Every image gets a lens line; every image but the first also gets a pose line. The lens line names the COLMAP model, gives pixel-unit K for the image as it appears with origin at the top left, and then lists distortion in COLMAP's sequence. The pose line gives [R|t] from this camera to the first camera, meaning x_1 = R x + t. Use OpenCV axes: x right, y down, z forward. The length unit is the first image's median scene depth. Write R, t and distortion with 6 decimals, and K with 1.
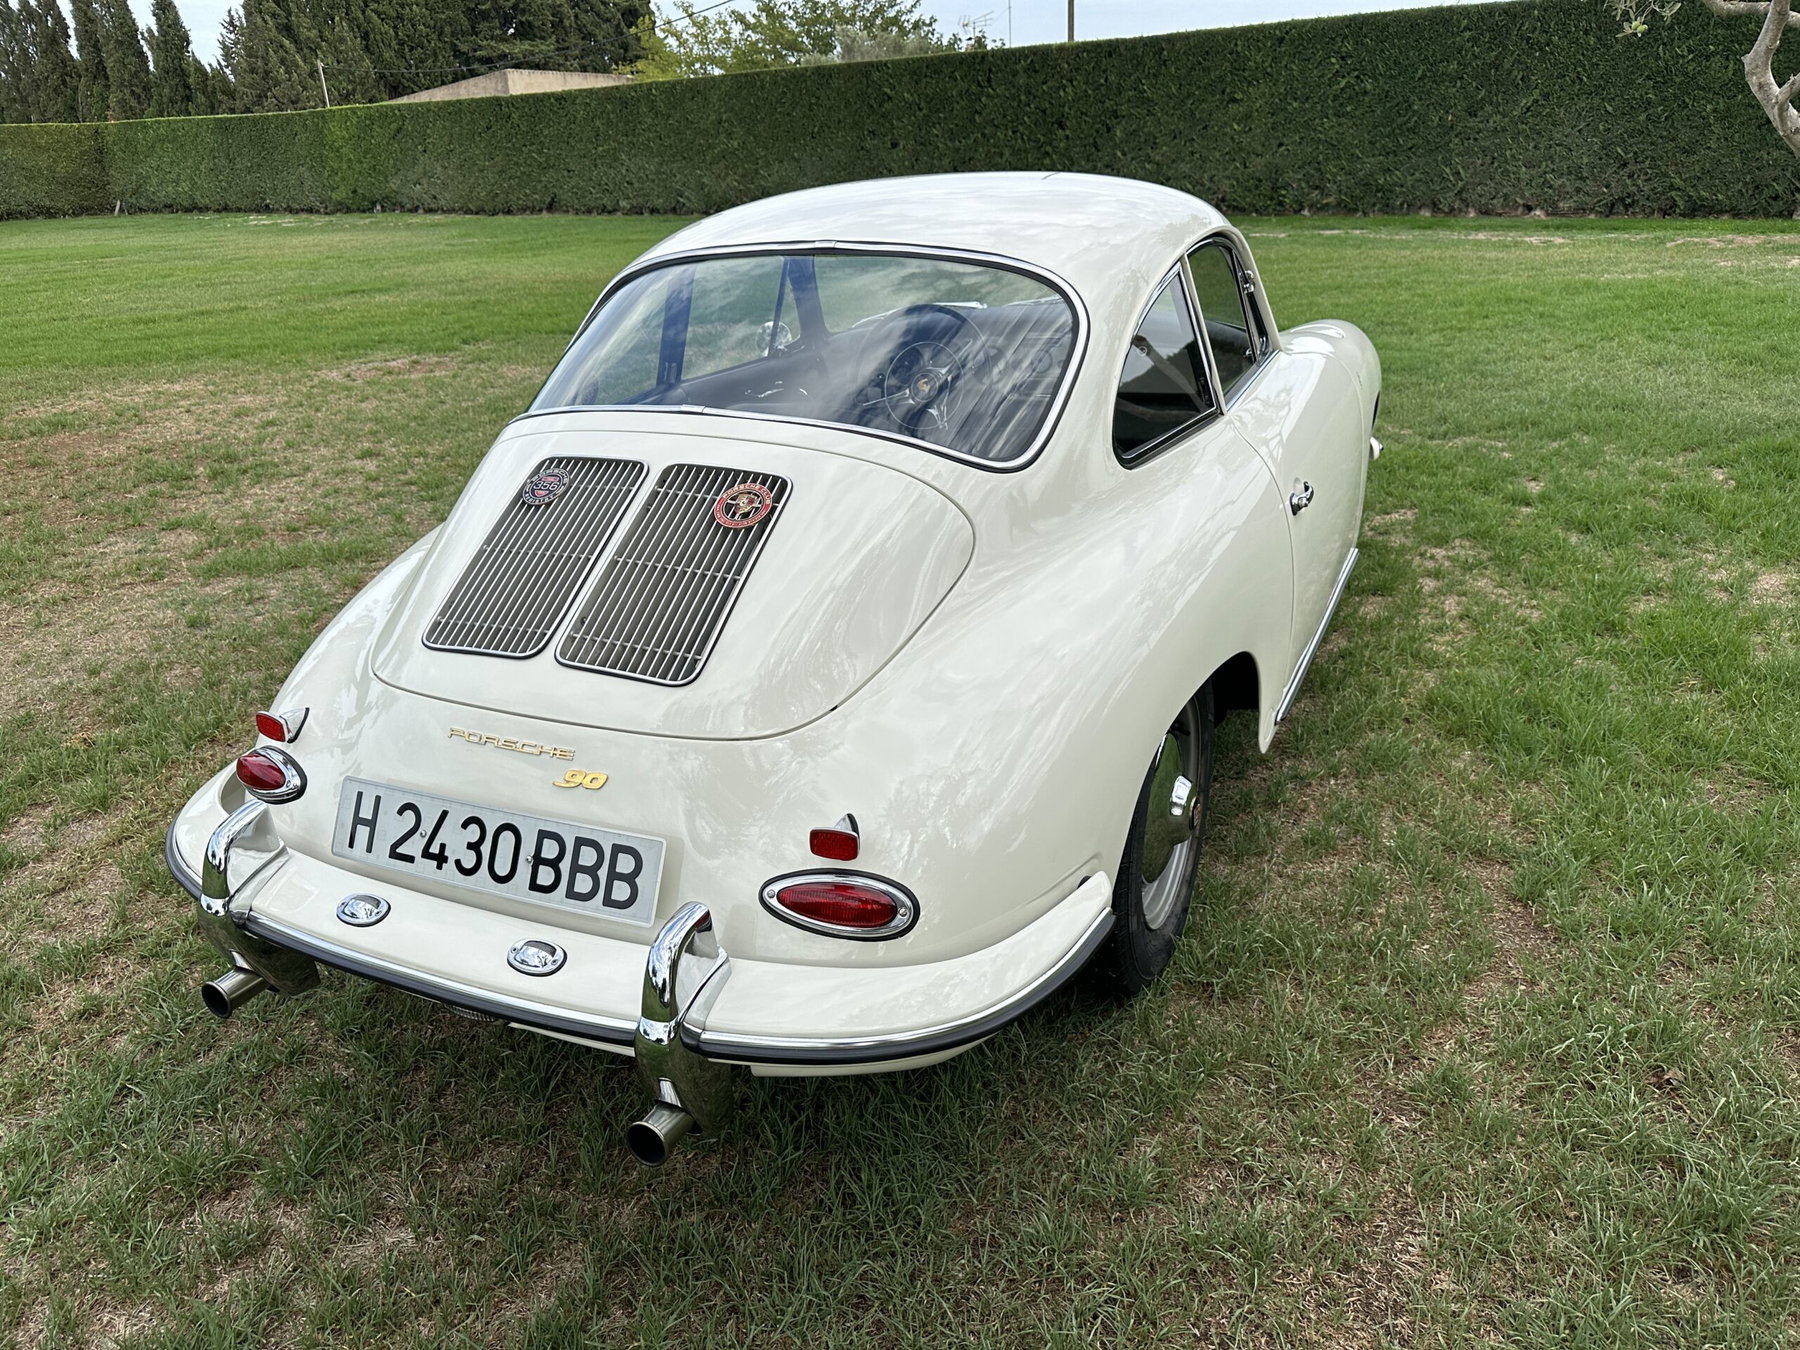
lens RADIAL K [[1287.3, 0, 922.9], [0, 1287.3, 679.2], [0, 0, 1]] dist [0.033021, -0.023419]
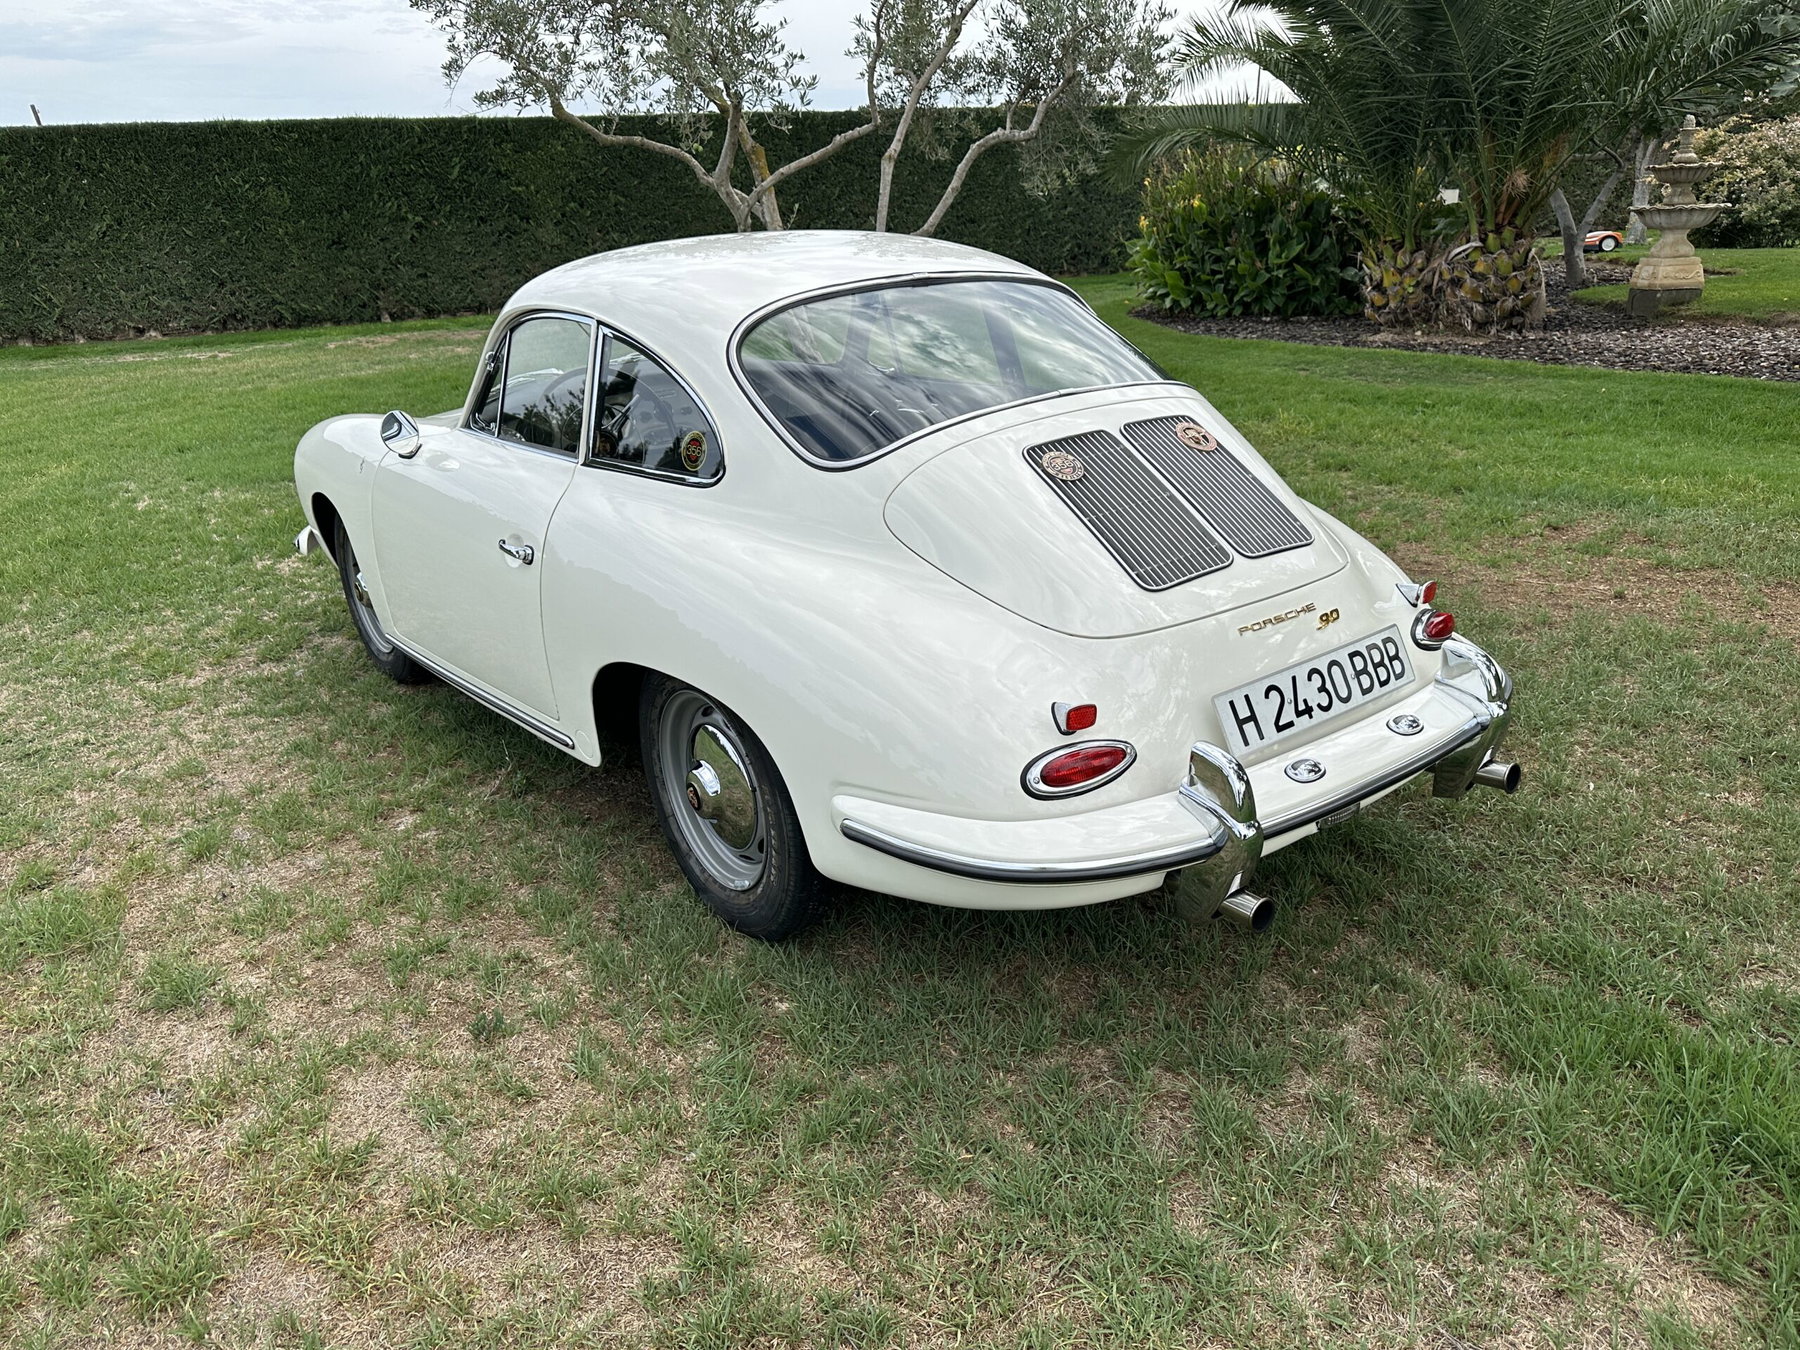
lens RADIAL K [[1287.5, 0, 900.0], [0, 1287.5, 675.0], [0, 0, 1]] dist [0.023359, -0.010819]
pose [[0.485498, -0.294214, 0.823243, -0.230644], [0.368994, 0.922643, 0.112128, -0.026699], [-0.792550, 0.249334, 0.556505, 0.085844]]
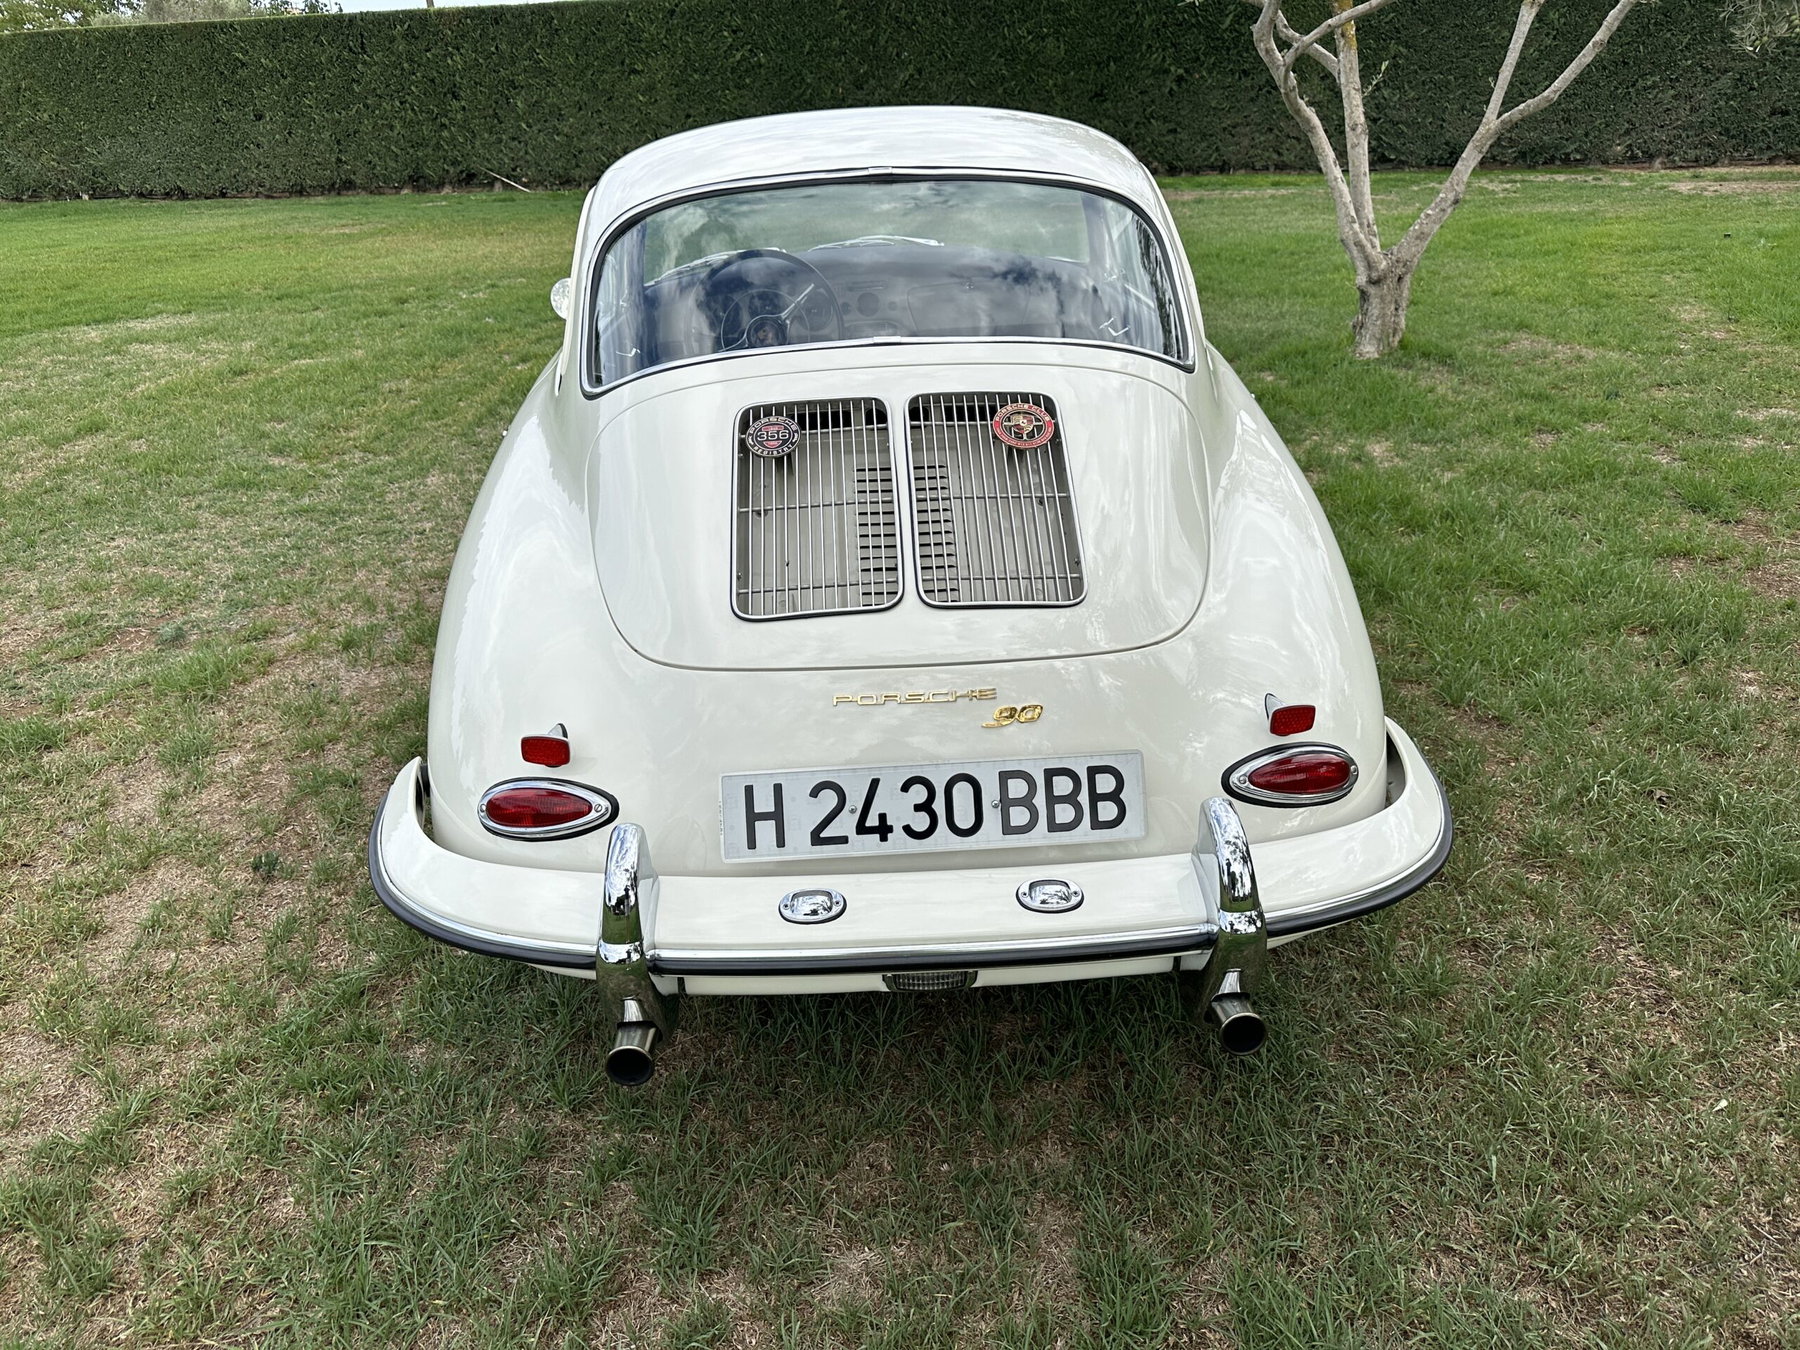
lens RADIAL K [[1287.5, 0, 900.0], [0, 1287.5, 675.0], [0, 0, 1]] dist [0.023359, -0.010819]
pose [[0.898683, -0.179413, 0.400224, -0.101822], [0.174237, 0.983453, 0.049624, -0.002058], [-0.402504, 0.025137, 0.915073, 0.020967]]
